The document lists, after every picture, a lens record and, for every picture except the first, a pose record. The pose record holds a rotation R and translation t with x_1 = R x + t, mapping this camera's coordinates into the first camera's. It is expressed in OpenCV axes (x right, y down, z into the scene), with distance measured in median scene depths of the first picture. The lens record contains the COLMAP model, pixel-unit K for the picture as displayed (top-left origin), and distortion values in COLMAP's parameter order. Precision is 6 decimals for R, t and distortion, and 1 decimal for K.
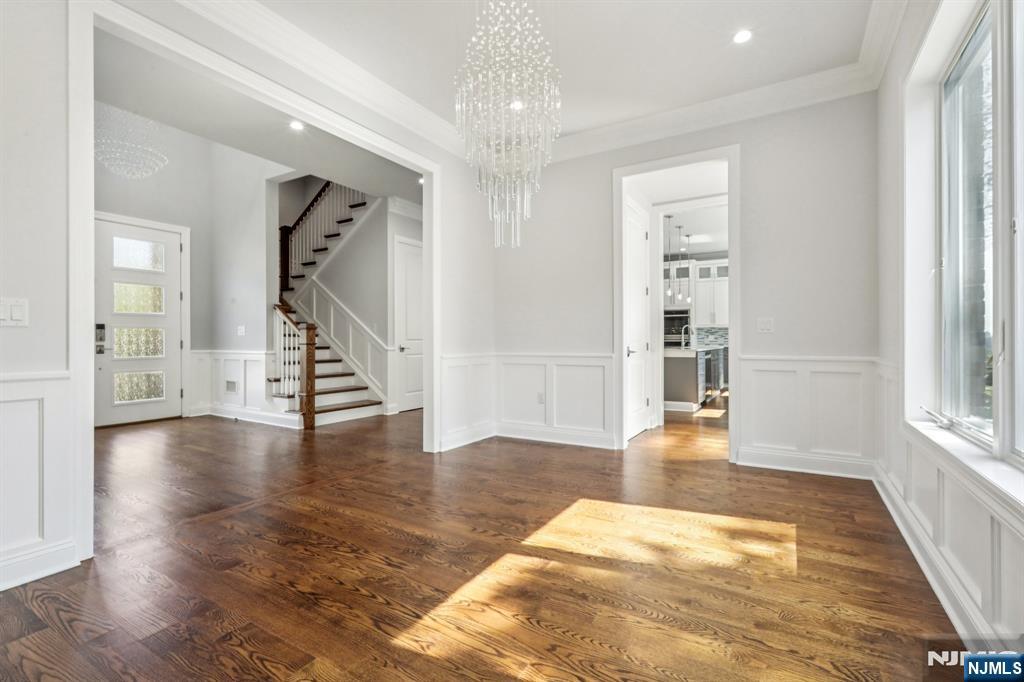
lens RADIAL K [[472.0, 0, 511.3], [0, 472.0, 328.3], [0, 0, 1]] dist [-0.004035, -0.000254]
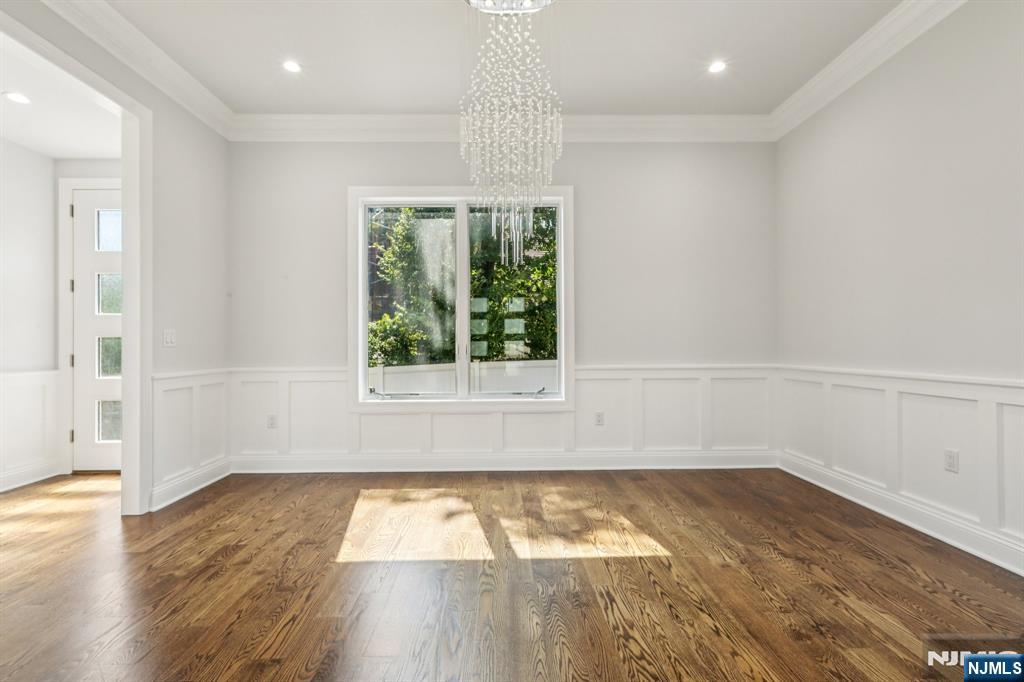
lens RADIAL K [[468.0, 0, 500.1], [0, 468.0, 335.6], [0, 0, 1]] dist [0.000061, -0.000025]
pose [[-0.525128, 0.019475, 0.850800, -0.890065], [-0.016380, 0.999322, -0.032985, 0.013605], [-0.850866, -0.031257, -0.524453, 1.605603]]
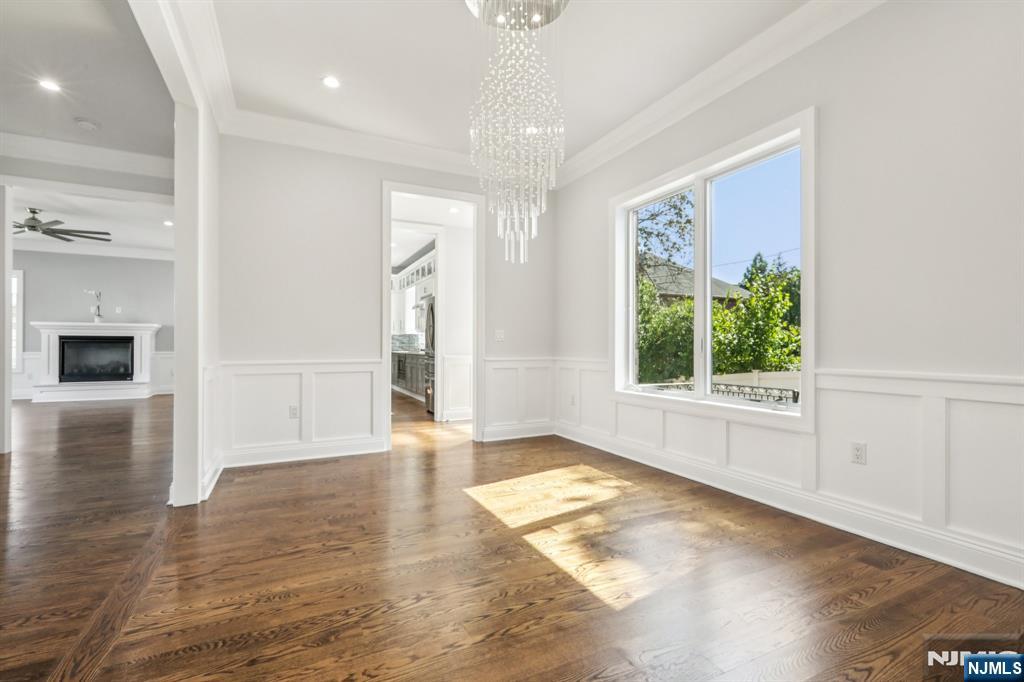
lens RADIAL K [[459.7, 0, 518.6], [0, 459.7, 332.3], [0, 0, 1]] dist [0.001459, 0.000803]
pose [[0.534847, 0.026318, 0.844539, -0.951821], [-0.023451, 0.999592, -0.016299, 0.009647], [-0.844623, -0.011088, 0.535246, 0.422418]]
